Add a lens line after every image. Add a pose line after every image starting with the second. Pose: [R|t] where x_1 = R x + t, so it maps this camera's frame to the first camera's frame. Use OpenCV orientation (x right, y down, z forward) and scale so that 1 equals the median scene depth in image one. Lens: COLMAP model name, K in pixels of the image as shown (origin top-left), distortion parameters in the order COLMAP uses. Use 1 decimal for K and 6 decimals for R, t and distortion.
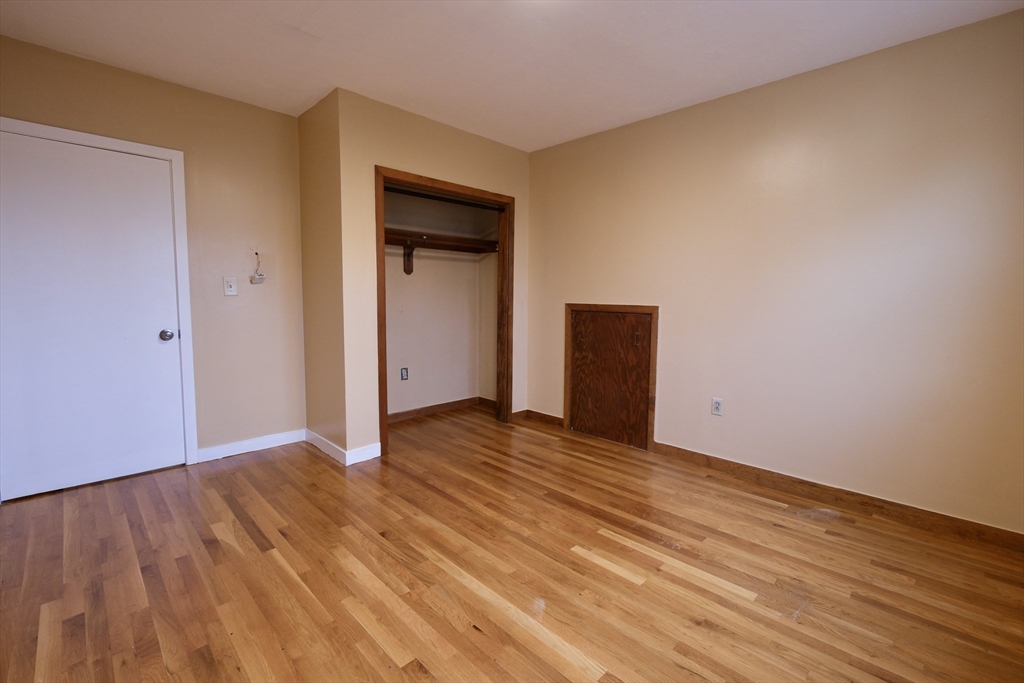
lens RADIAL K [[474.6, 0, 512.3], [0, 474.6, 338.3], [0, 0, 1]] dist [0.001767, 0.001057]
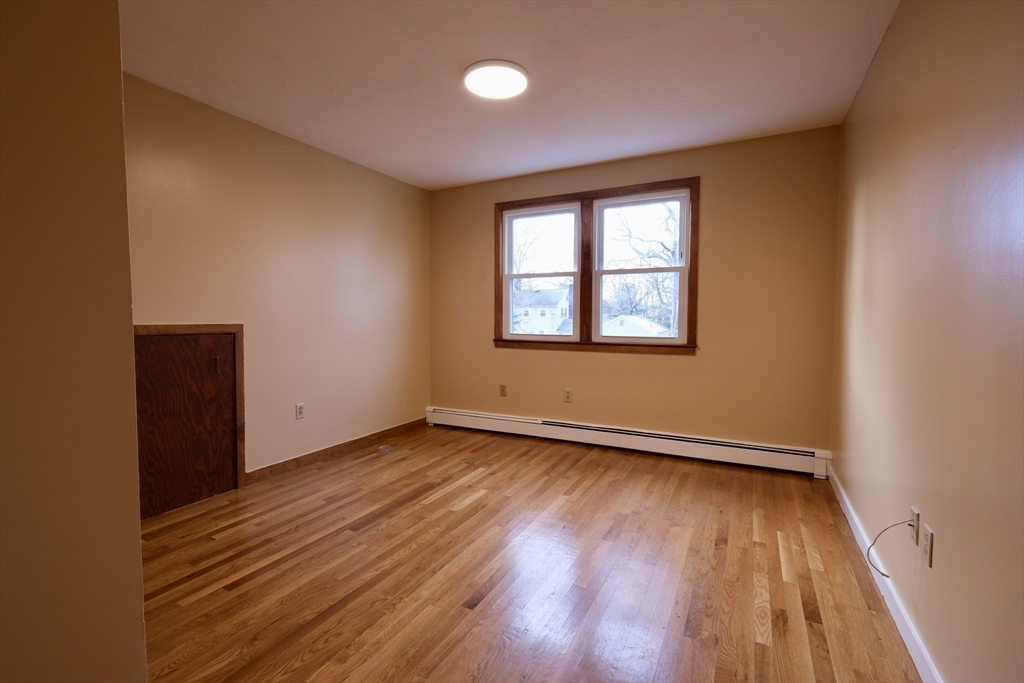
lens RADIAL K [[474.6, 0, 512.3], [0, 474.6, 338.3], [0, 0, 1]] dist [0.001767, 0.001057]
pose [[-0.346895, -0.052629, 0.936426, -0.736525], [0.078354, 0.993308, 0.084852, -0.078310], [-0.934625, 0.102808, -0.340449, 0.831704]]
